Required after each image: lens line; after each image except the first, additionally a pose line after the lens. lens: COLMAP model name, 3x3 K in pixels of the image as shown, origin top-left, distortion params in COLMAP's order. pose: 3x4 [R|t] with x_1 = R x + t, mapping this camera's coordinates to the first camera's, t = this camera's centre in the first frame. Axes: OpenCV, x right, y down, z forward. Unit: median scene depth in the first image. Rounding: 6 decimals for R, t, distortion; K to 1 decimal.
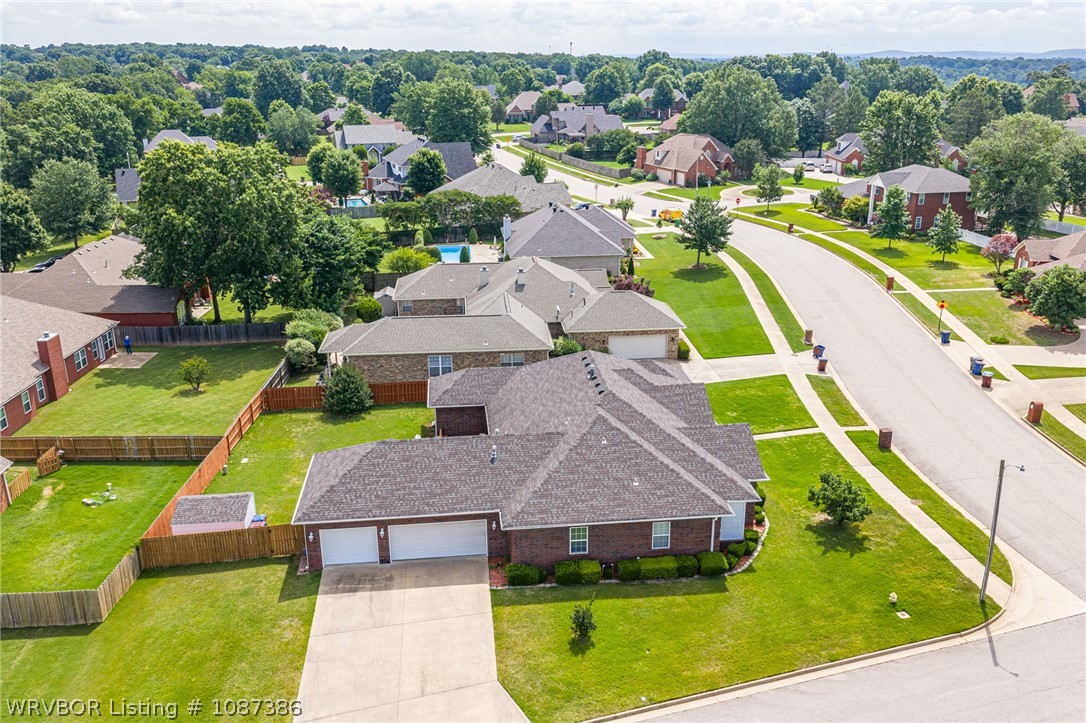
lens RADIAL K [[898.8, 0, 546.3], [0, 898.8, 360.7], [0, 0, 1]] dist [0.019249, -0.033718]
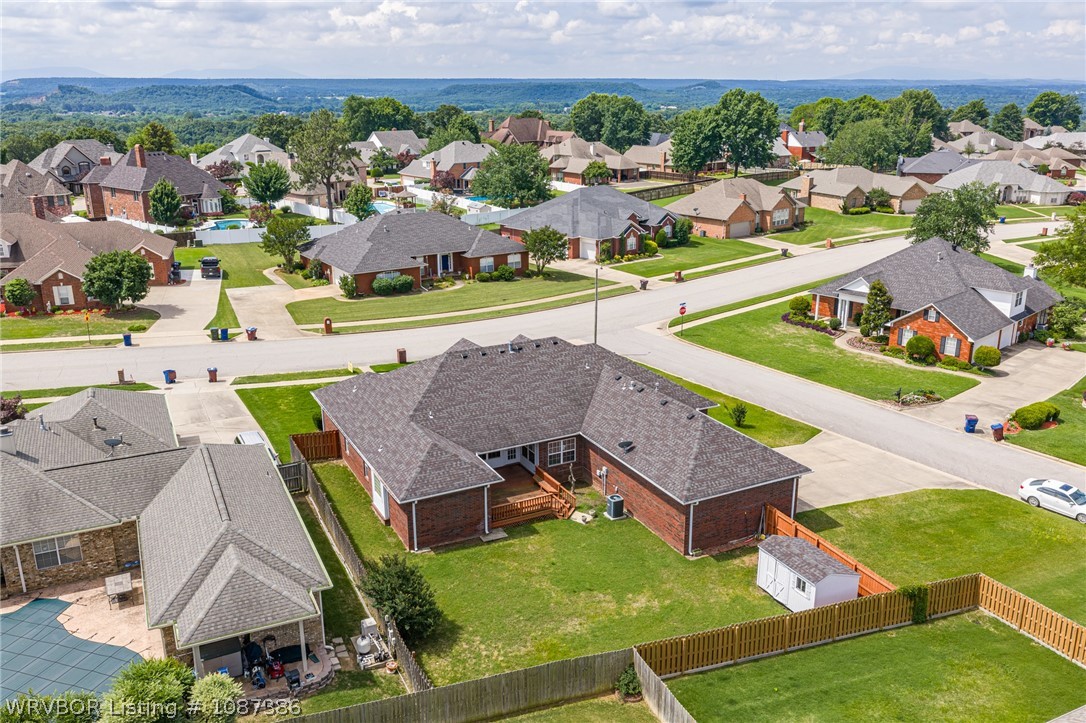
lens RADIAL K [[898.8, 0, 545.8], [0, 898.8, 360.8], [0, 0, 1]] dist [0.019249, -0.033718]
pose [[-0.353858, -0.269942, 0.895497, -0.766514], [0.306568, 0.871076, 0.383722, -0.306988], [-0.883629, 0.410314, -0.225482, 1.036127]]
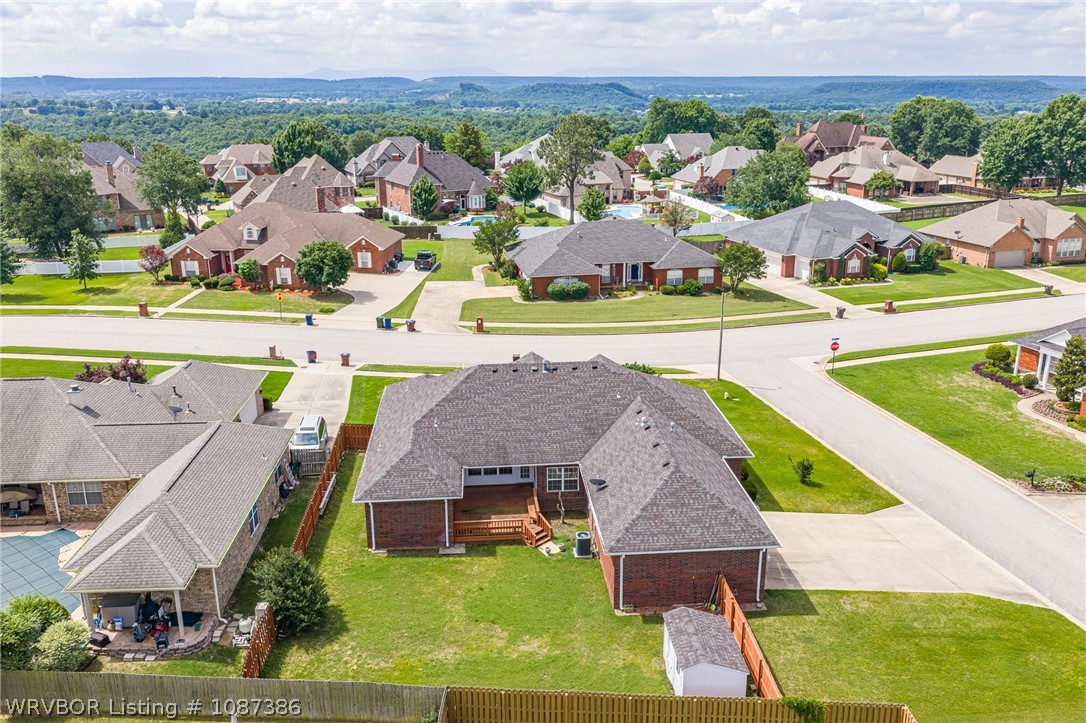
lens RADIAL K [[898.8, 0, 545.6], [0, 898.8, 360.2], [0, 0, 1]] dist [0.019249, -0.033718]
pose [[0.031191, -0.290423, 0.956390, -0.799730], [0.325713, 0.907578, 0.264978, -0.228640], [-0.944954, 0.303244, 0.122902, 0.749662]]
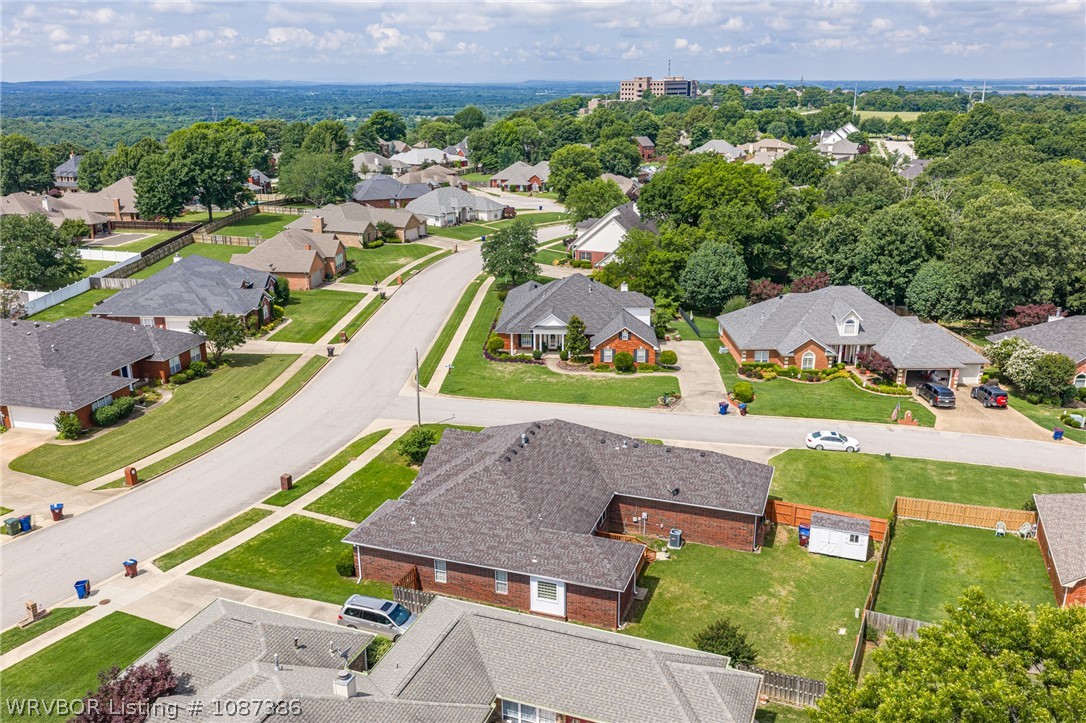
lens RADIAL K [[898.8, 0, 546.9], [0, 898.8, 362.5], [0, 0, 1]] dist [0.019249, -0.033718]
pose [[-0.903188, -0.119696, 0.412219, -0.385287], [0.146927, 0.816117, 0.558897, -0.620767], [-0.403317, 0.565355, -0.719520, 1.526982]]
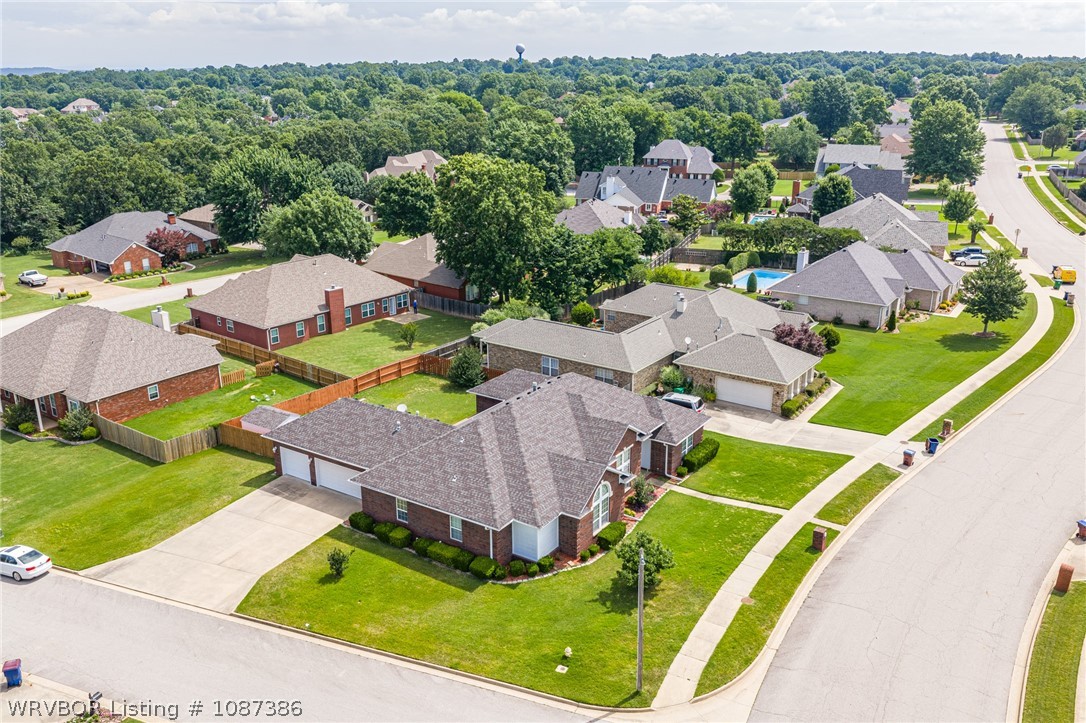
lens RADIAL K [[898.8, 0, 546.2], [0, 898.8, 359.0], [0, 0, 1]] dist [0.019249, -0.033718]
pose [[0.766395, 0.202076, -0.609757, 0.635200], [-0.206481, 0.976352, 0.064044, -0.084396], [0.608280, 0.076820, 0.789996, 0.103499]]
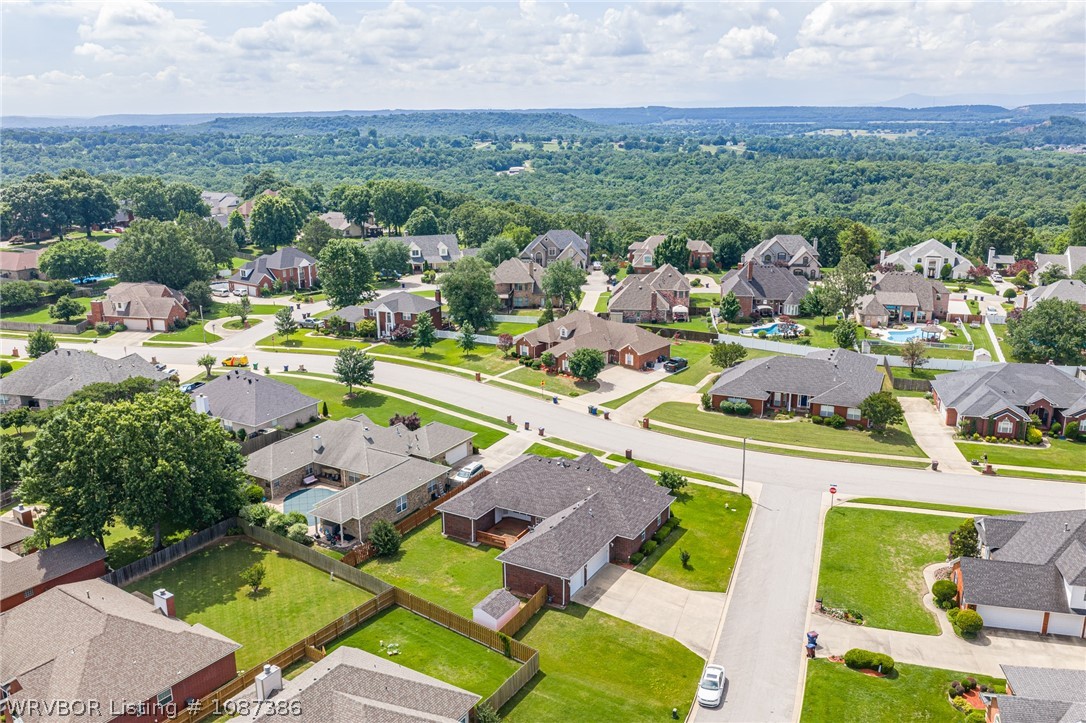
lens RADIAL K [[898.8, 0, 546.4], [0, 898.8, 356.8], [0, 0, 1]] dist [0.019249, -0.033718]
pose [[0.591336, -0.211619, 0.778164, -1.189411], [0.264717, 0.962422, 0.060566, -0.279617], [-0.761740, 0.170178, 0.625134, -0.157145]]
